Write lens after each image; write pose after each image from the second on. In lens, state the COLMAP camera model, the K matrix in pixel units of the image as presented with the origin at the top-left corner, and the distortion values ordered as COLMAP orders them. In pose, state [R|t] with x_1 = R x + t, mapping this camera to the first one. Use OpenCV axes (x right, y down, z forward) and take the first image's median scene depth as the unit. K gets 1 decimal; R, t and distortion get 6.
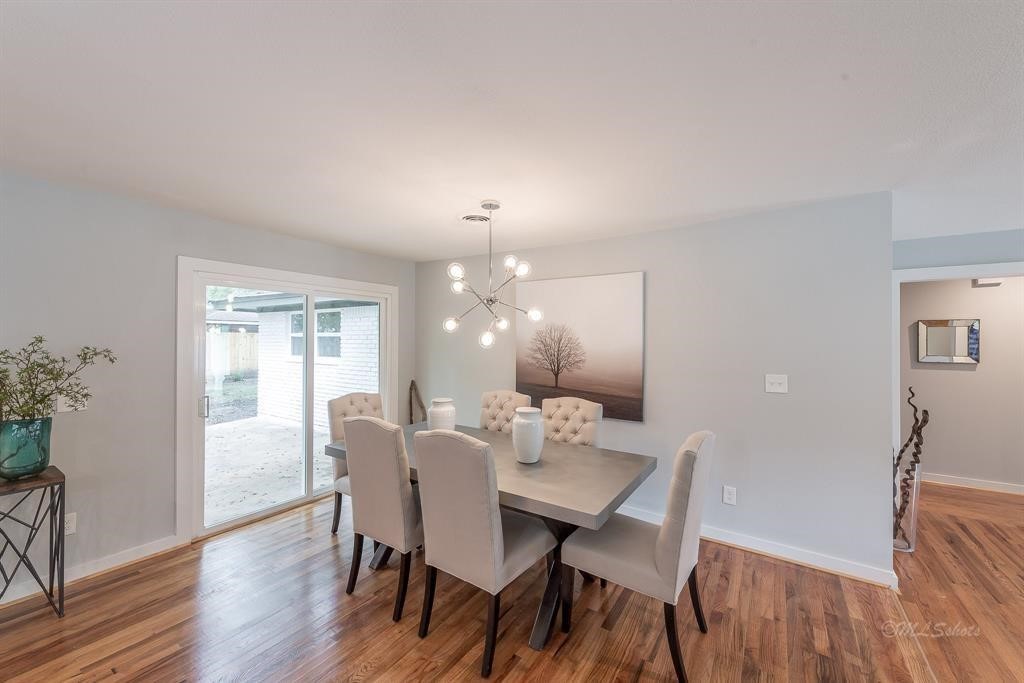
lens RADIAL K [[397.7, 0, 507.8], [0, 397.7, 340.8], [0, 0, 1]] dist [-0.002518, -0.000238]
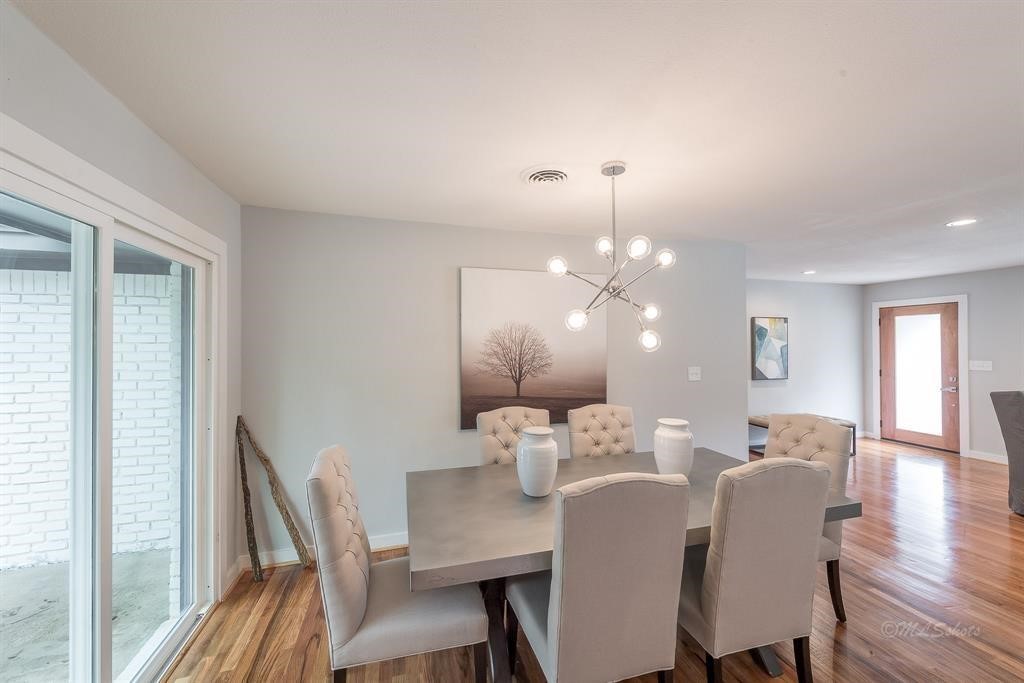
lens RADIAL K [[397.7, 0, 511.5], [0, 397.7, 338.8], [0, 0, 1]] dist [-0.002518, -0.000238]
pose [[0.643700, 0.001086, 0.765277, -0.543565], [0.006139, 0.999959, -0.006583, -0.002404], [-0.765253, 0.008936, 0.643667, 0.463014]]
